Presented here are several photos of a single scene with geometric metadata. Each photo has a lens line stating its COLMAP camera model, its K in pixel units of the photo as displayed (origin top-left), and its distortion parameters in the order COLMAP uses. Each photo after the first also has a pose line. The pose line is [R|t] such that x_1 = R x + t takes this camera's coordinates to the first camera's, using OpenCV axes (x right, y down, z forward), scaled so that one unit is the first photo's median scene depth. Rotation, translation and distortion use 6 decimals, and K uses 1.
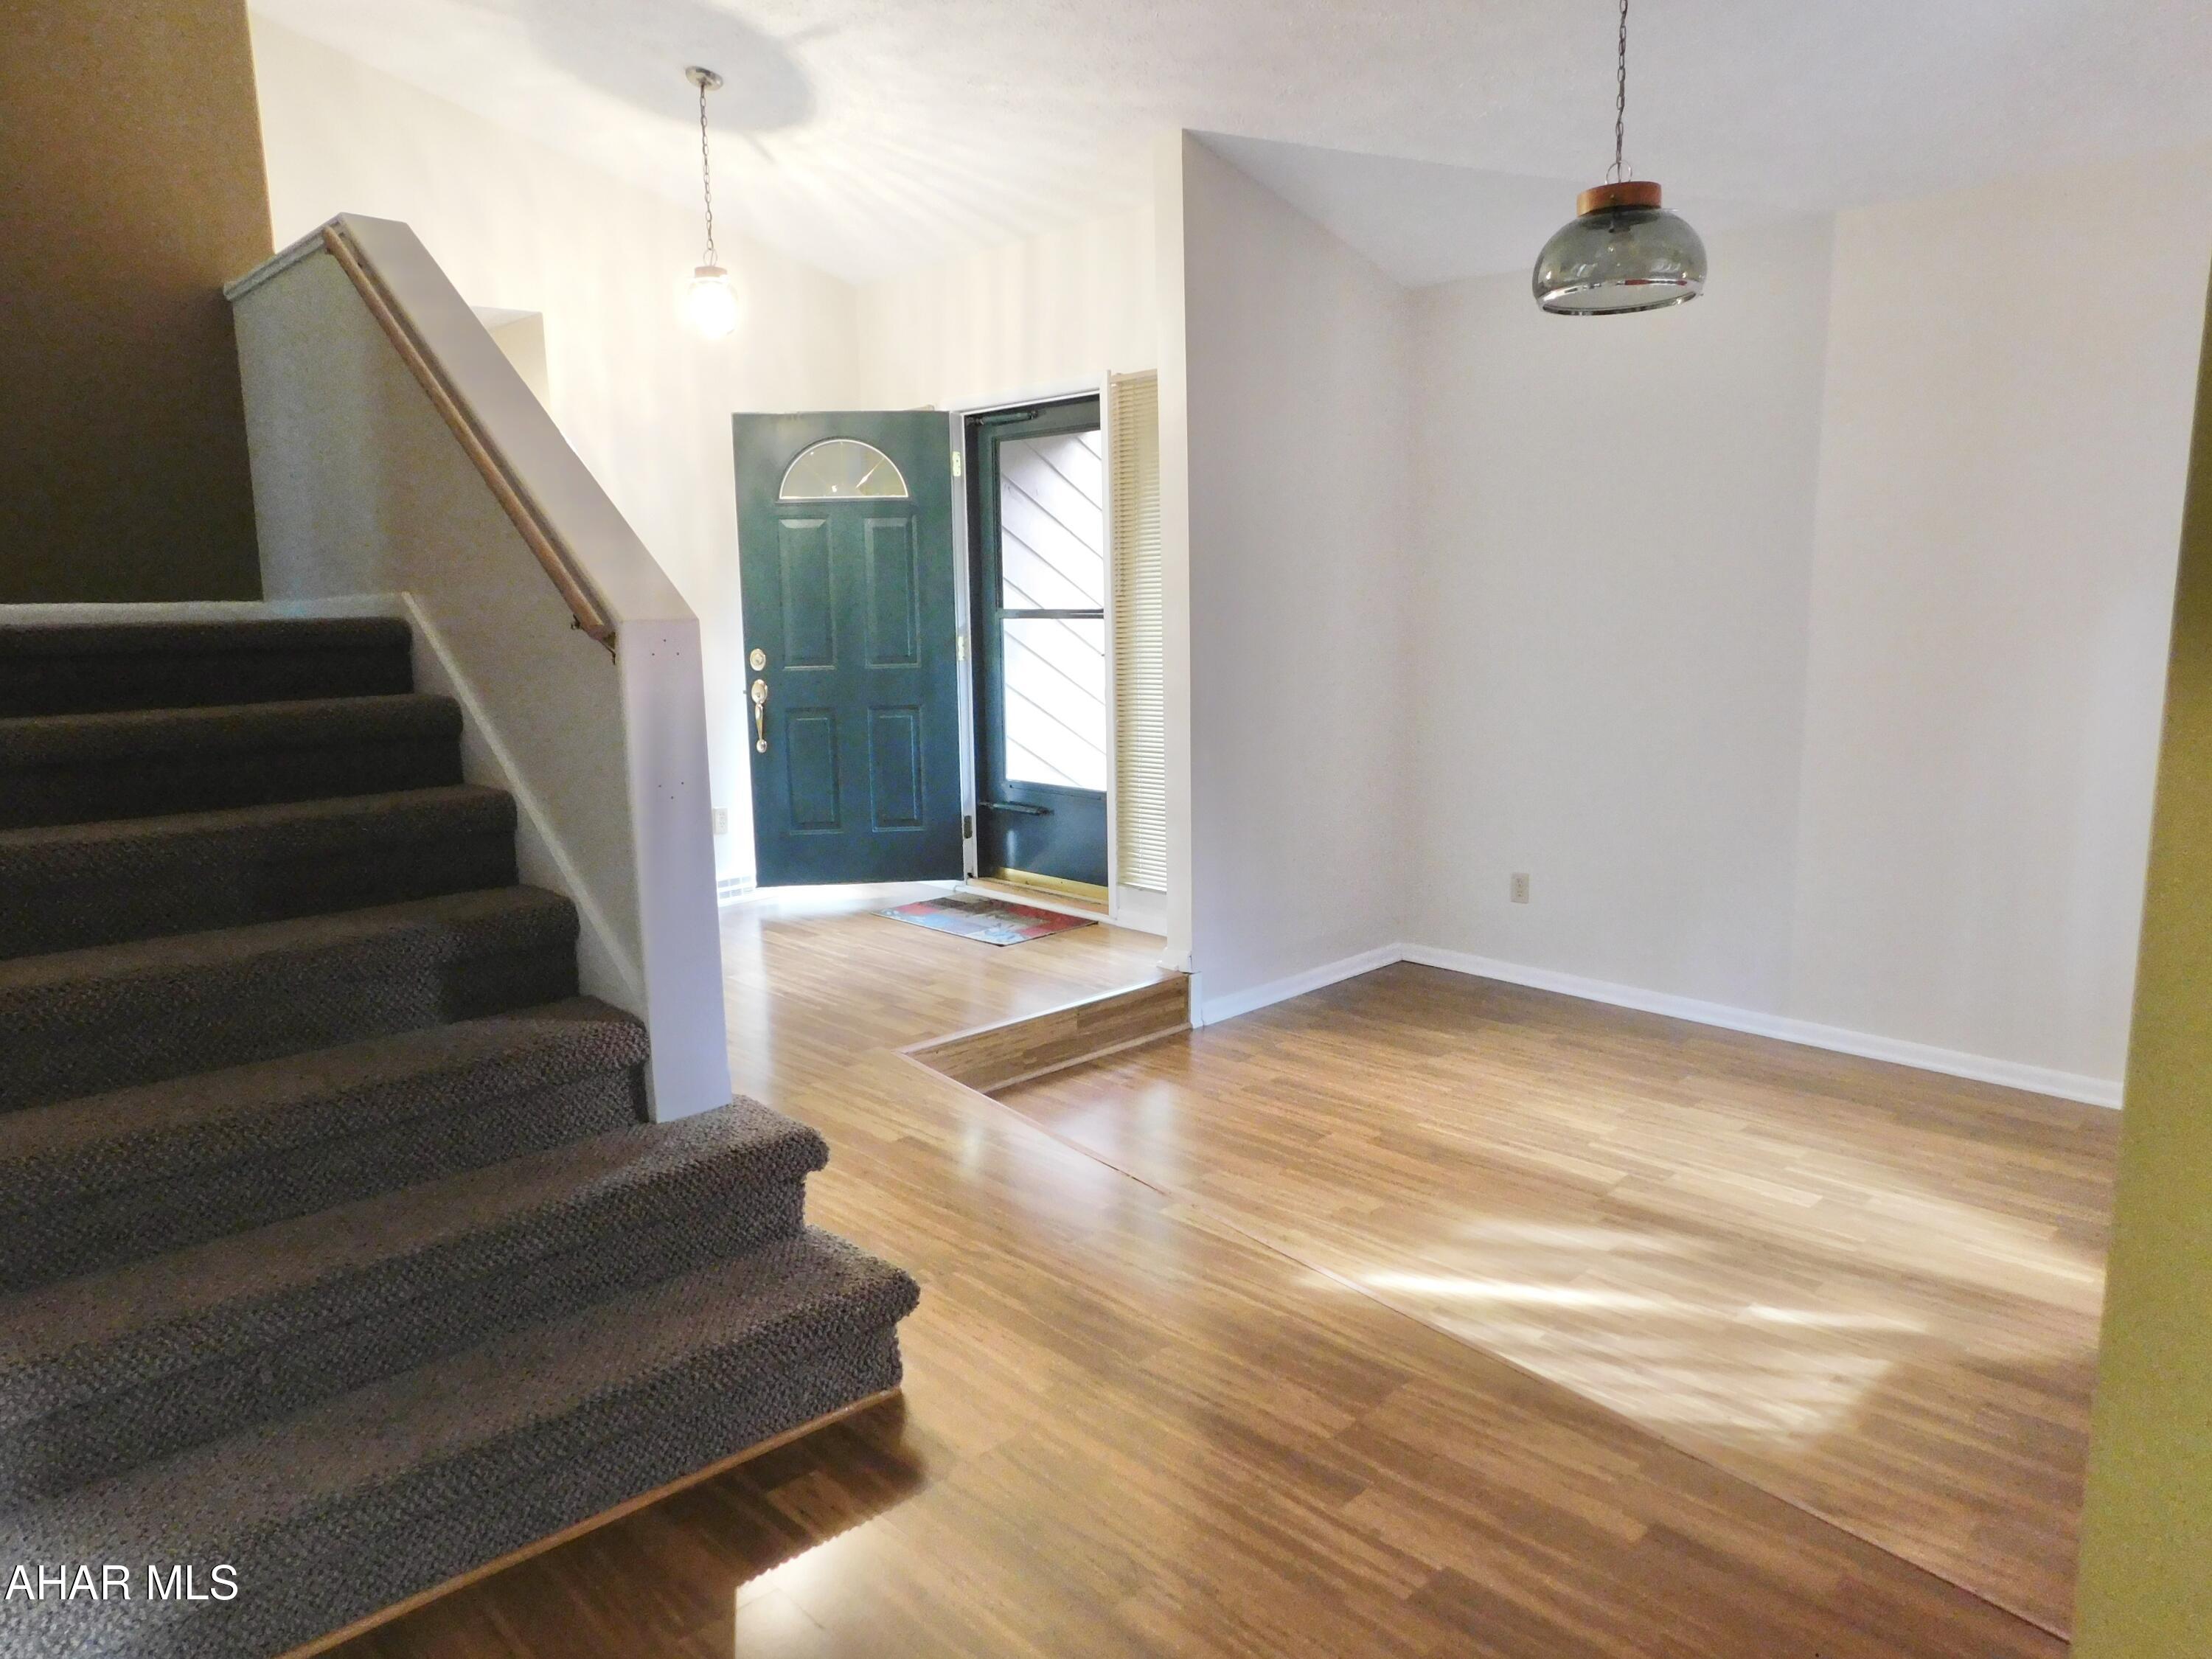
lens RADIAL K [[1472.2, 0, 1106.0], [0, 1472.2, 829.5], [0, 0, 1]] dist [-0.076245, 0.077905]
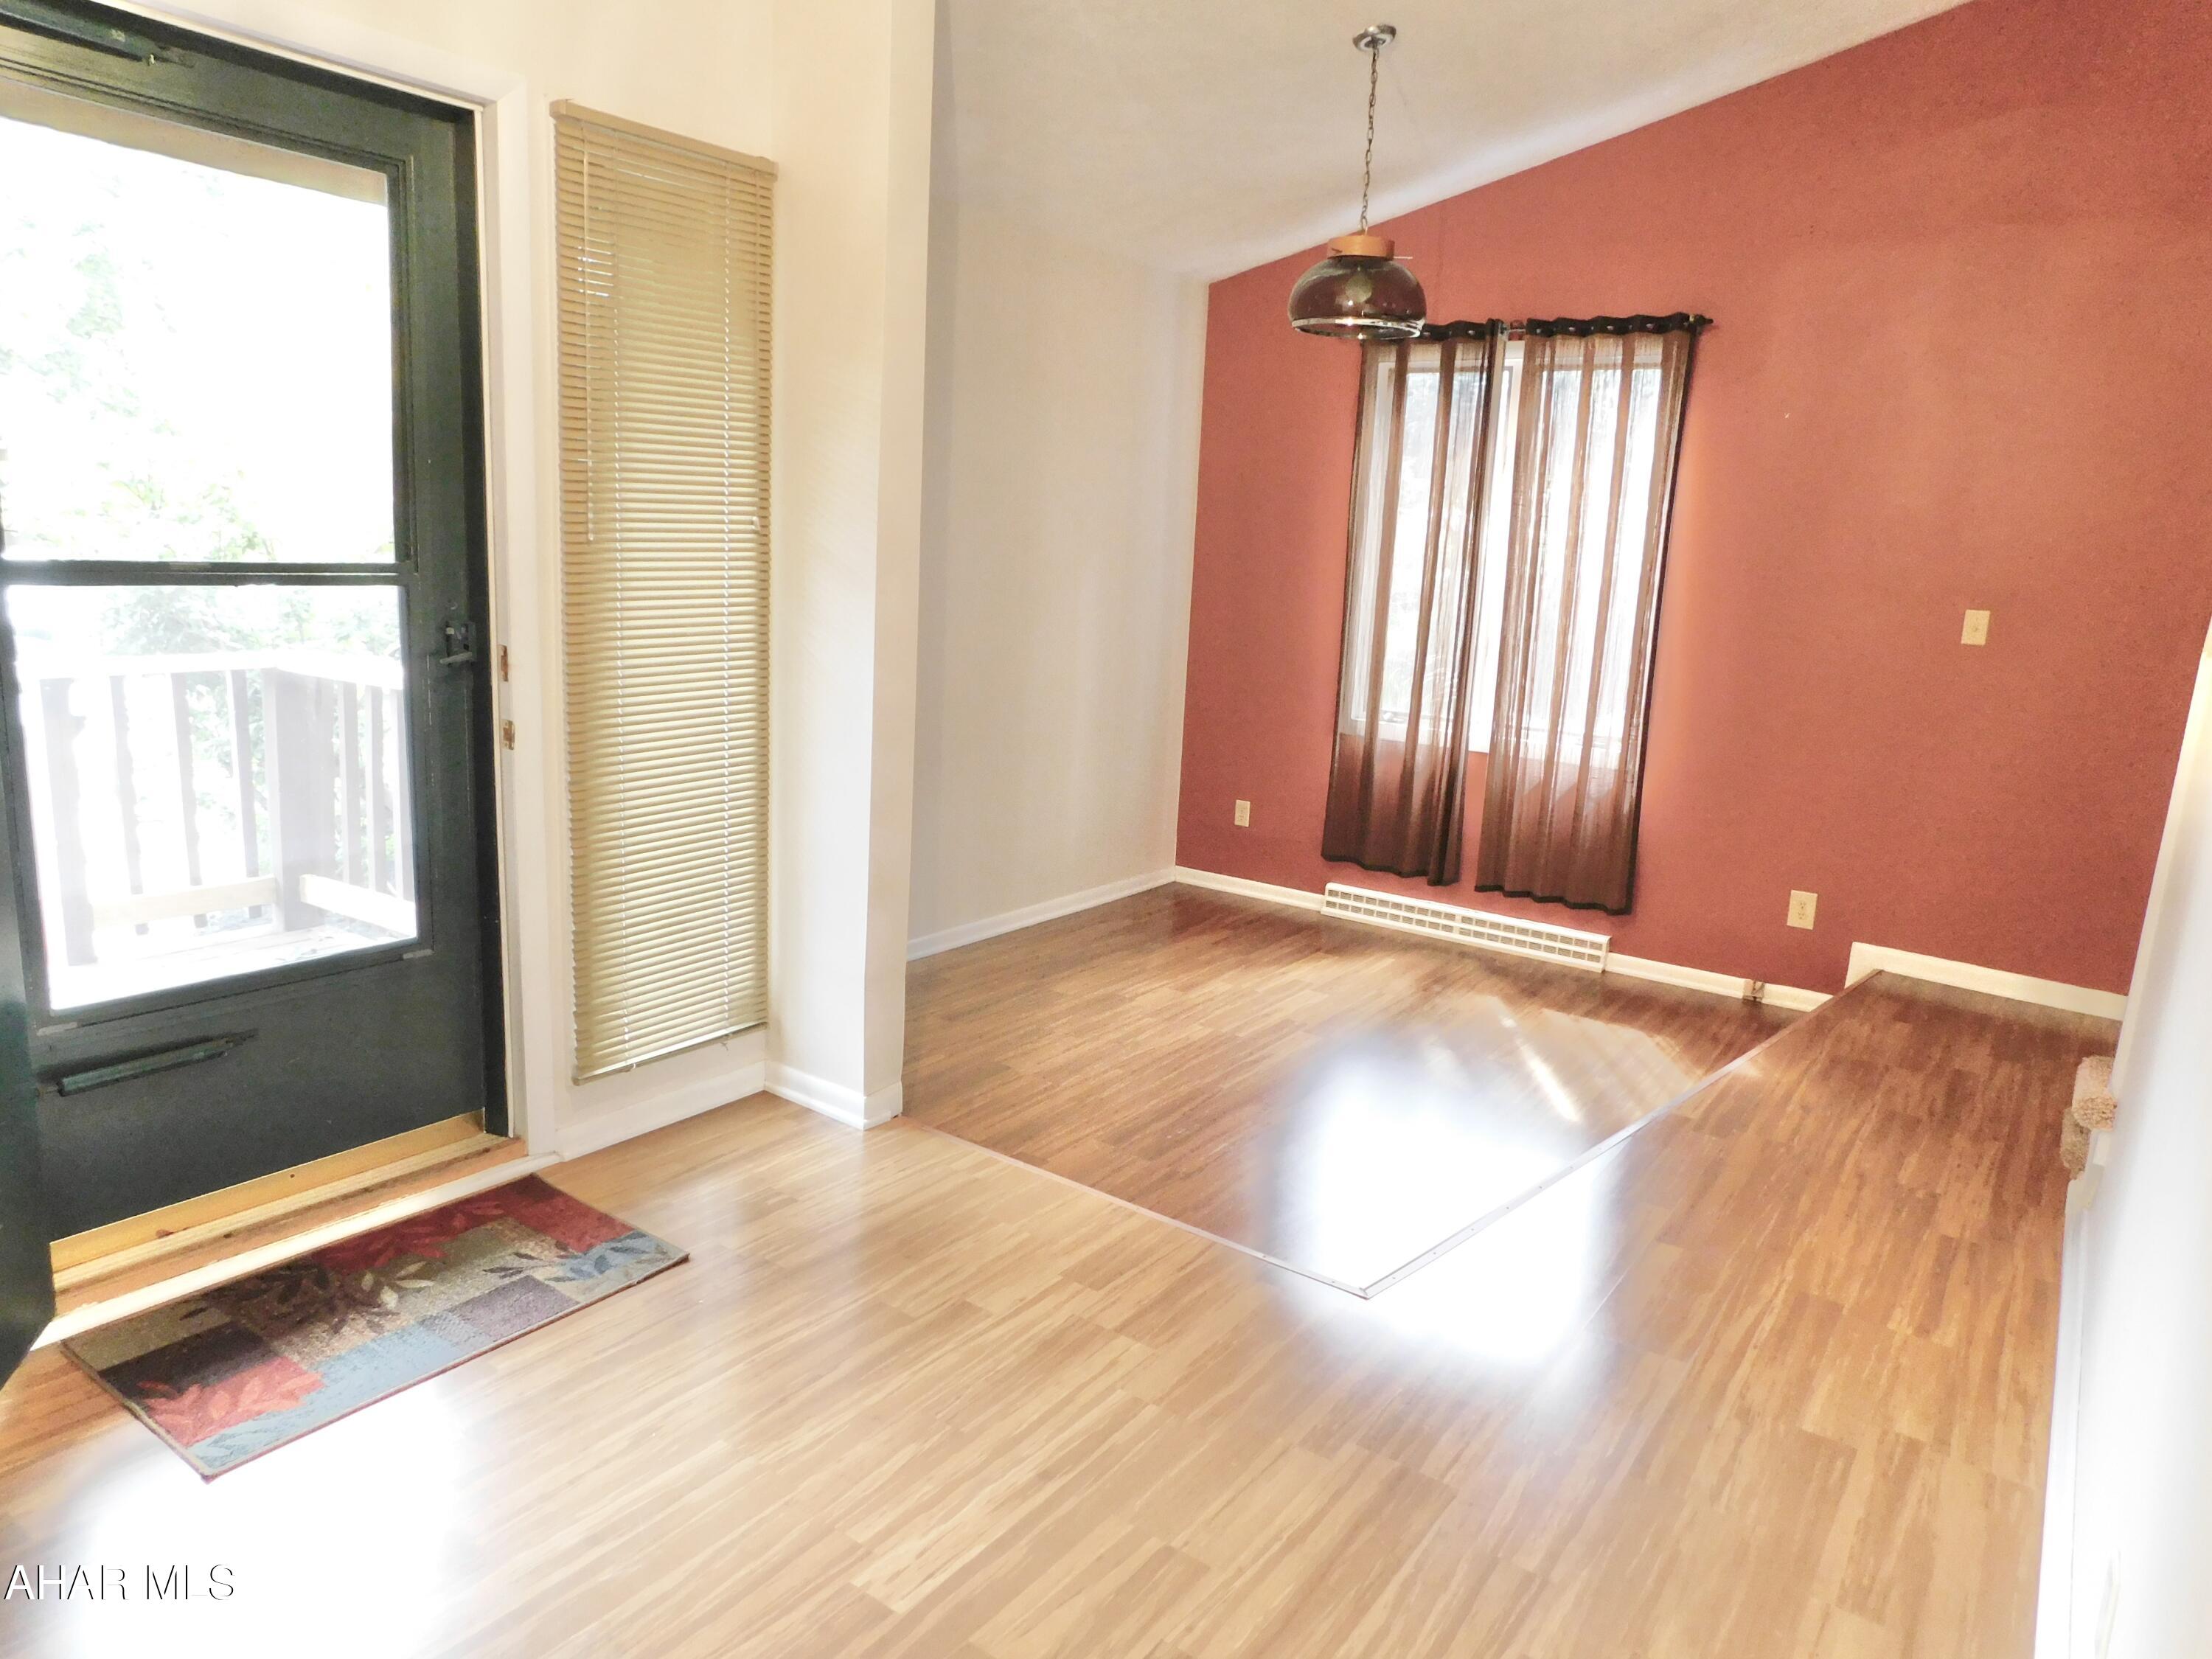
lens RADIAL K [[1472.2, 0, 1106.0], [0, 1472.2, 829.5], [0, 0, 1]] dist [-0.076245, 0.077905]
pose [[-0.188642, -0.190661, 0.963360, -0.752322], [0.110062, 0.970688, 0.213663, -0.208798], [-0.975859, 0.146335, -0.162128, 1.273802]]
